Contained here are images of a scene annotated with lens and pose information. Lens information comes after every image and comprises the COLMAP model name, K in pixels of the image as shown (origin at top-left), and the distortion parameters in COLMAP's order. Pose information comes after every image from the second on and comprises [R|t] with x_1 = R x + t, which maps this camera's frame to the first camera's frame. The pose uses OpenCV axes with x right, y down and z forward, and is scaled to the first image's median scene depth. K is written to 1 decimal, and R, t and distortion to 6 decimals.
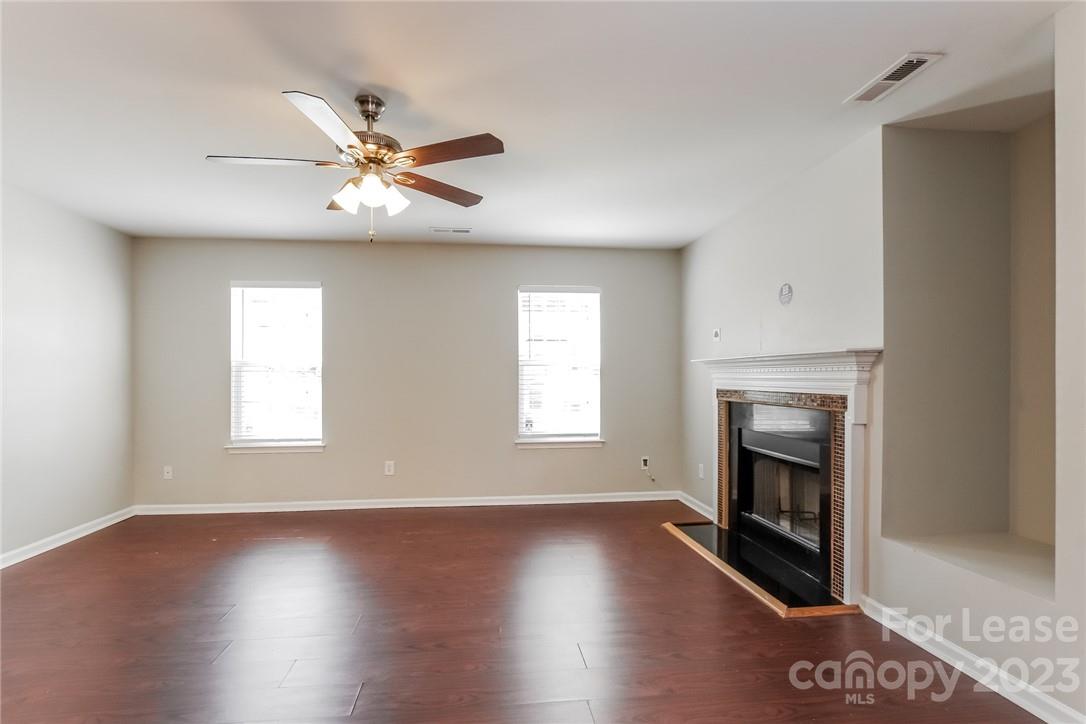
lens RADIAL K [[500.2, 0, 535.5], [0, 500.2, 377.3], [0, 0, 1]] dist [-0.003700, 0.000534]
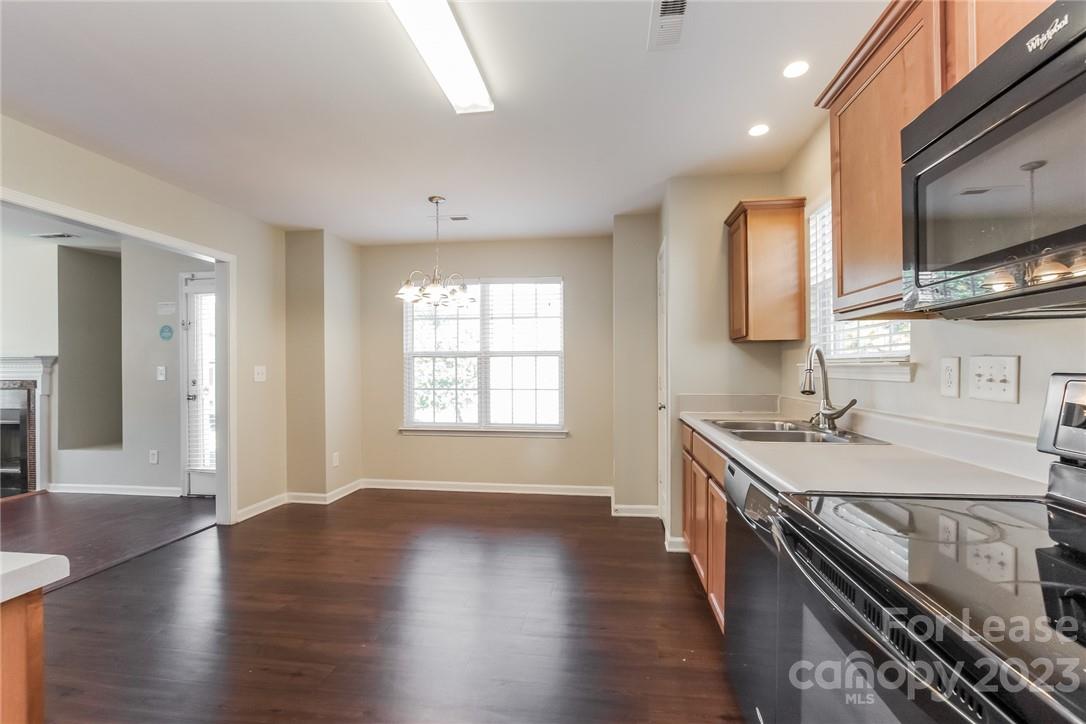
lens RADIAL K [[500.2, 0, 541.5], [0, 500.2, 365.9], [0, 0, 1]] dist [-0.003700, 0.000534]
pose [[0.276895, -0.004612, 0.960889, -0.411252], [0.005234, 0.999981, 0.003292, -0.008693], [-0.960886, 0.004118, 0.276914, -0.846684]]
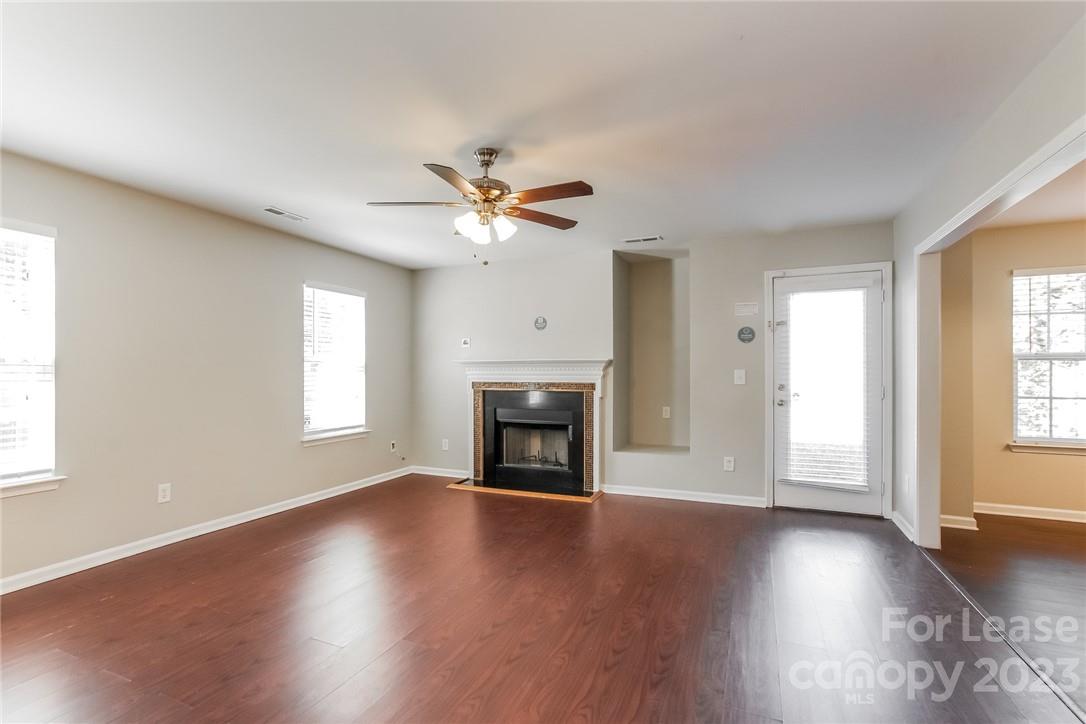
lens RADIAL K [[500.2, 0, 523.4], [0, 500.2, 372.2], [0, 0, 1]] dist [-0.003700, 0.000534]
pose [[0.516678, 0.000921, 0.856179, -0.742061], [0.000198, 0.999999, -0.001195, -0.001956], [-0.856180, 0.000787, 0.516678, 0.153183]]
